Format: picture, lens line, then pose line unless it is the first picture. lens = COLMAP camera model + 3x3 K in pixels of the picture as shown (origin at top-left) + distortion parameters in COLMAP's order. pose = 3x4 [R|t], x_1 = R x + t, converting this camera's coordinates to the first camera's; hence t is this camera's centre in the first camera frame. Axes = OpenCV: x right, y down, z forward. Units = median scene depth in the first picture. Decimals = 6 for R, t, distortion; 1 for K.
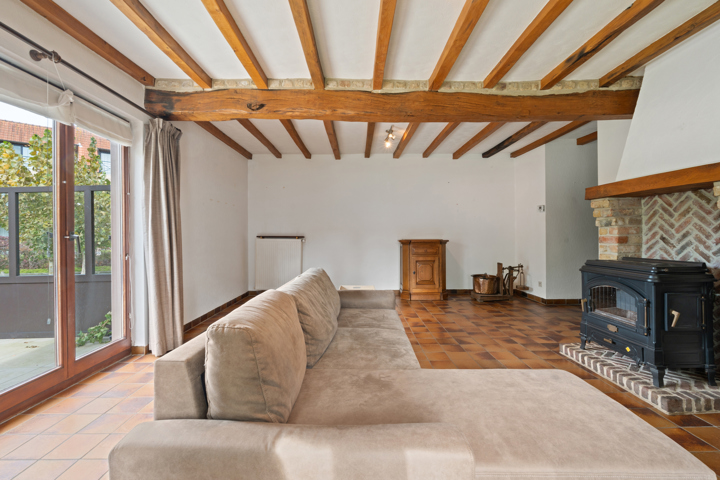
lens RADIAL K [[320.6, 0, 359.0], [0, 320.6, 236.1], [0, 0, 1]] dist [-0.001164, -0.000152]
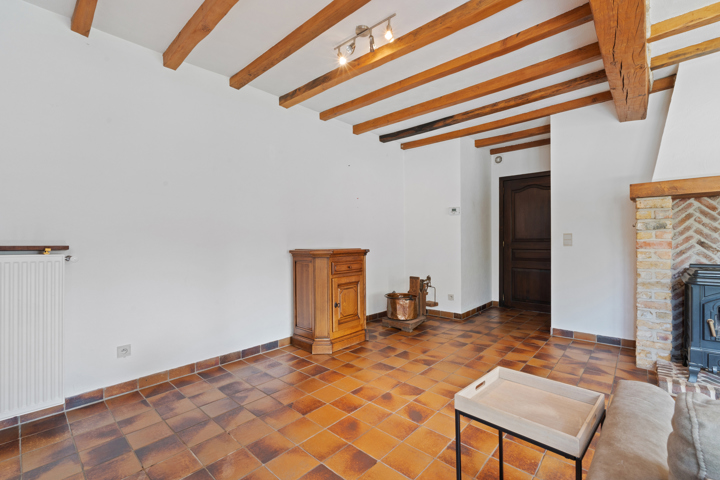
lens RADIAL K [[320.6, 0, 359.6], [0, 320.6, 242.6], [0, 0, 1]] dist [-0.001164, -0.000152]
pose [[0.685983, -0.003411, 0.727610, -0.419700], [0.008259, 0.999961, -0.003099, 0.000895], [-0.727571, 0.008135, 0.685985, 0.994377]]
